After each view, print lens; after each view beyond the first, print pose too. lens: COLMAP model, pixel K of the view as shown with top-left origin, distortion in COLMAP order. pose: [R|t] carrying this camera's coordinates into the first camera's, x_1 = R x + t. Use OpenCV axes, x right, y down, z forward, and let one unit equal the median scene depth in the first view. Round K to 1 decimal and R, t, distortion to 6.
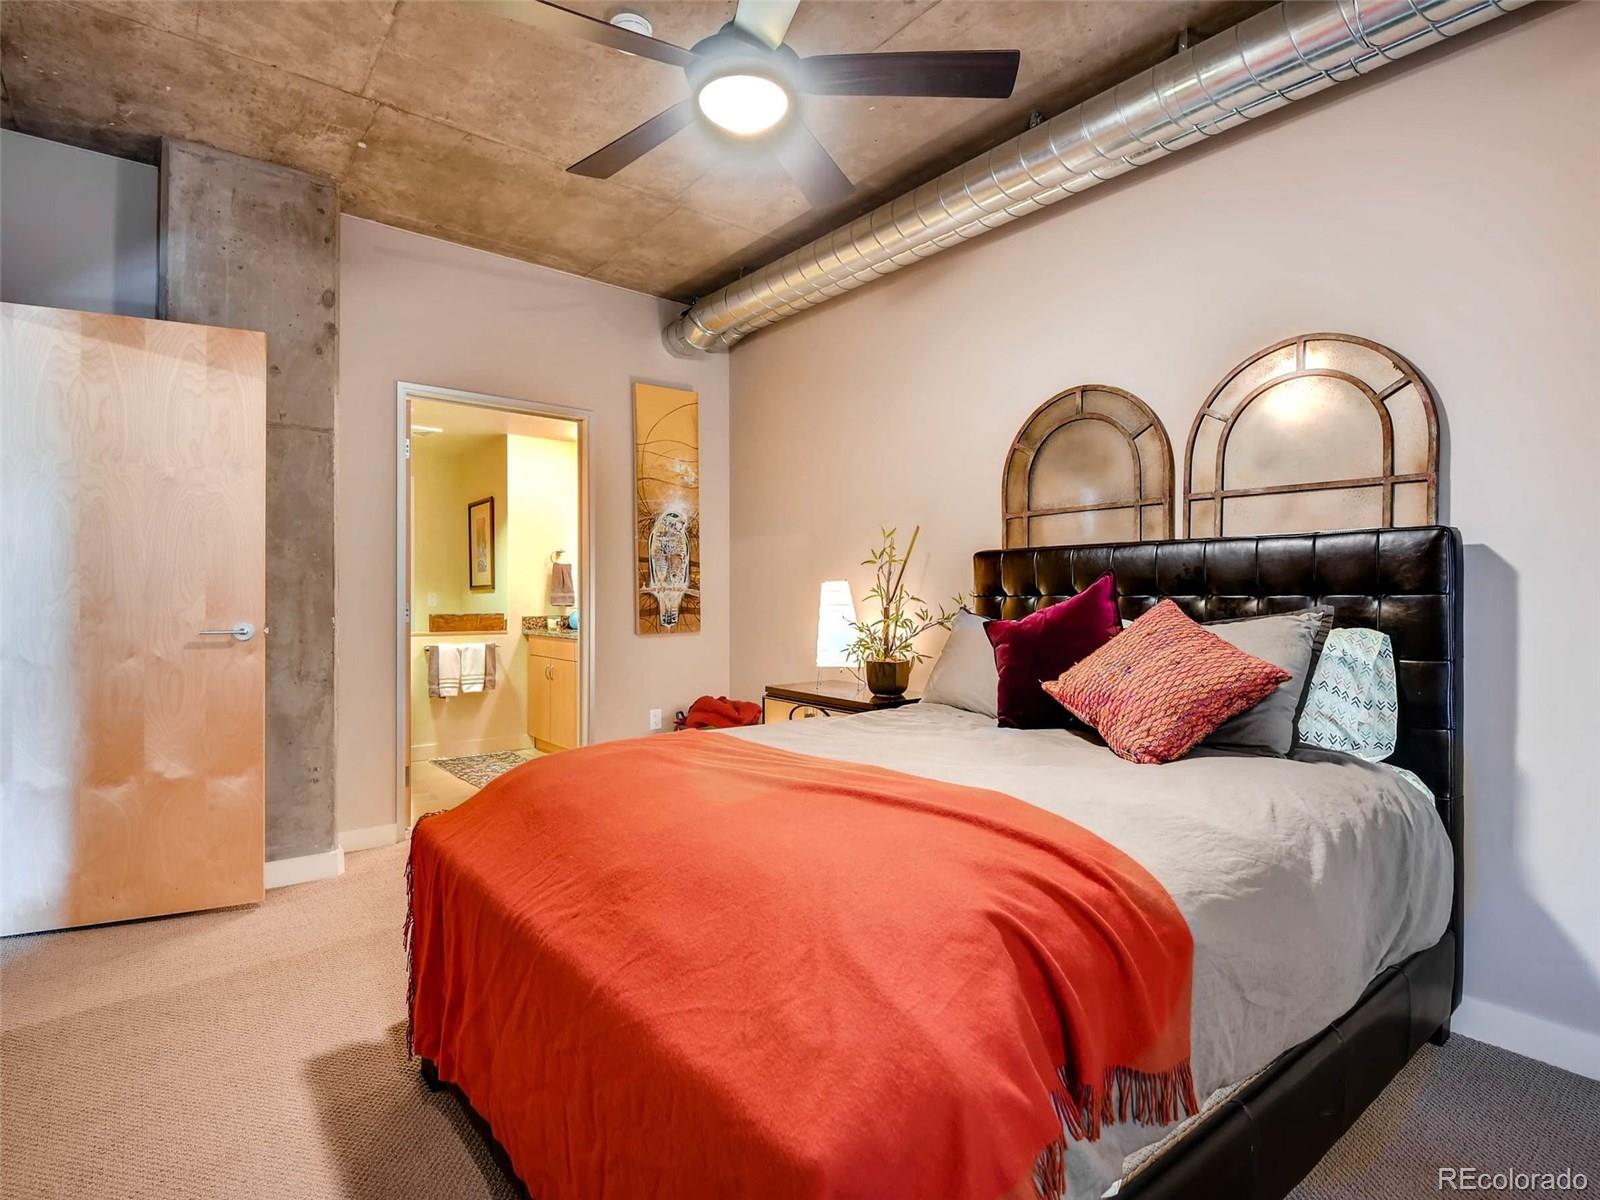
lens RADIAL K [[823.7, 0, 796.7], [0, 823.7, 595.3], [0, 0, 1]] dist [0.002449, -0.006171]
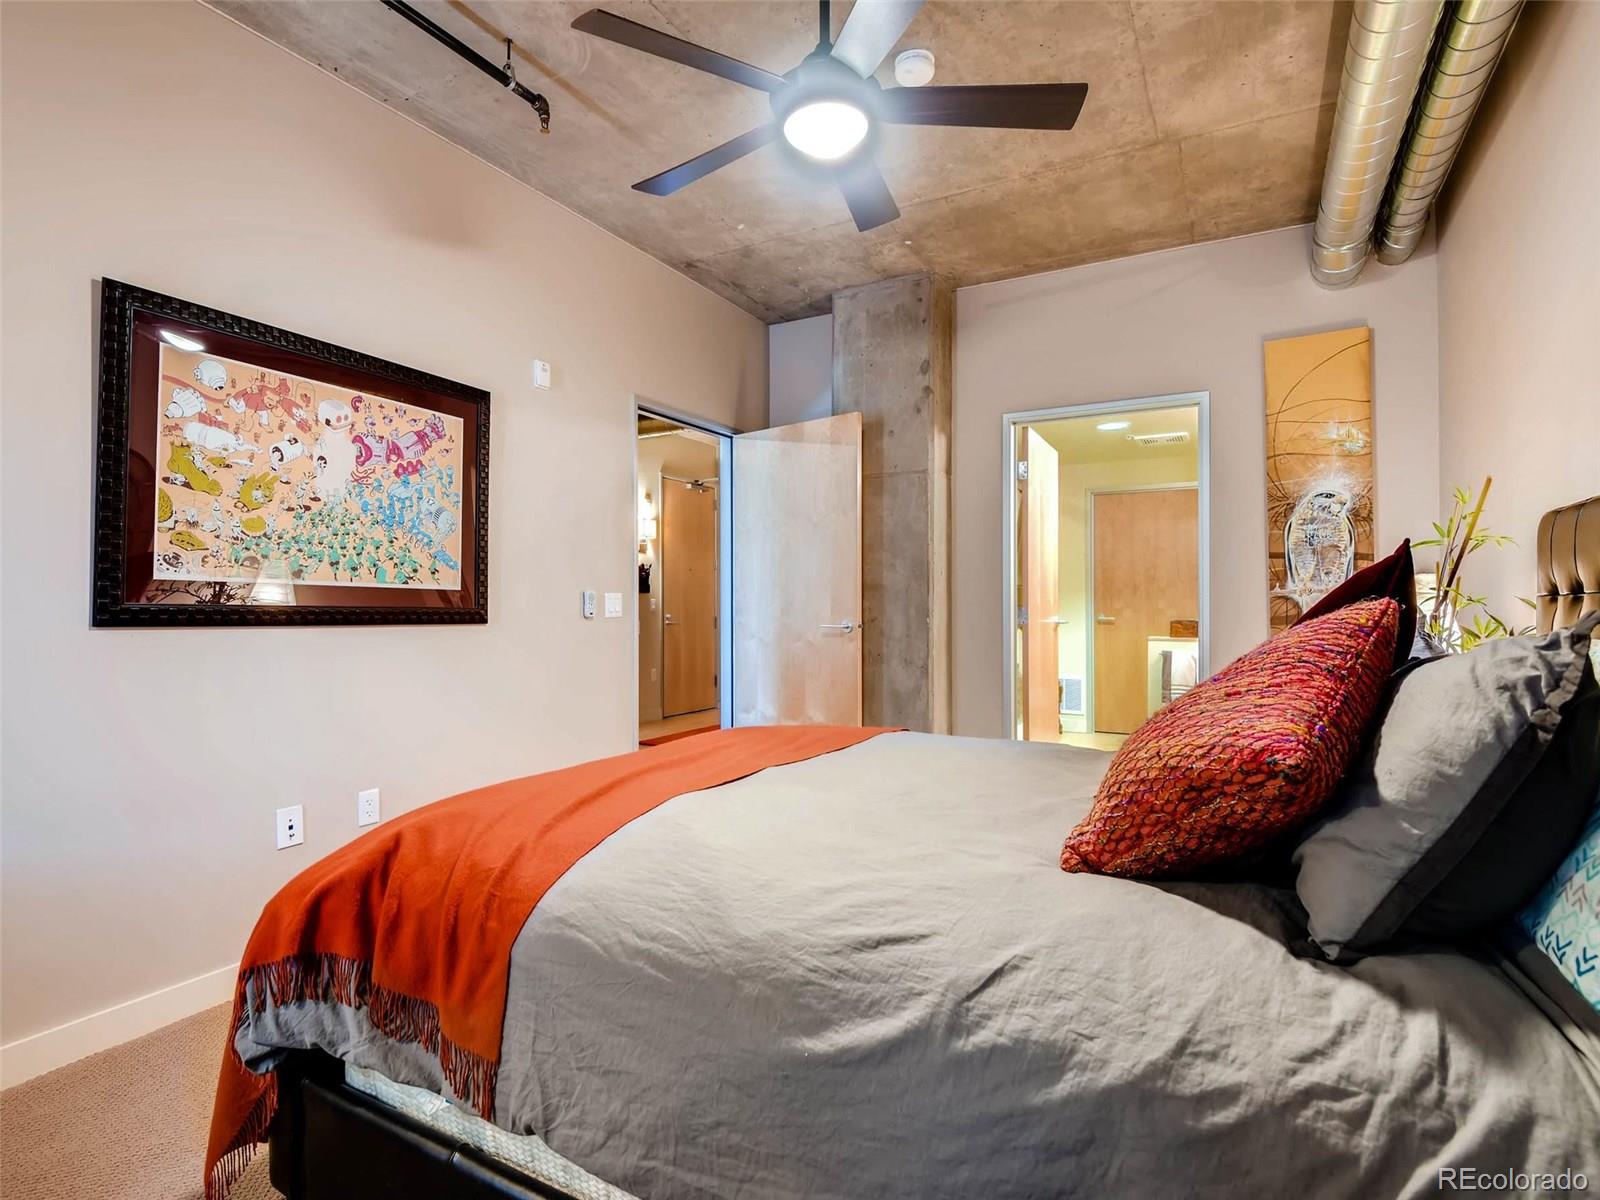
lens RADIAL K [[823.7, 0, 794.5], [0, 823.7, 607.3], [0, 0, 1]] dist [0.002449, -0.006171]
pose [[0.375060, 0.001349, -0.926999, 0.450141], [0.004094, 0.999987, 0.003112, 0.004615], [0.926991, -0.004963, 0.375050, 0.284745]]
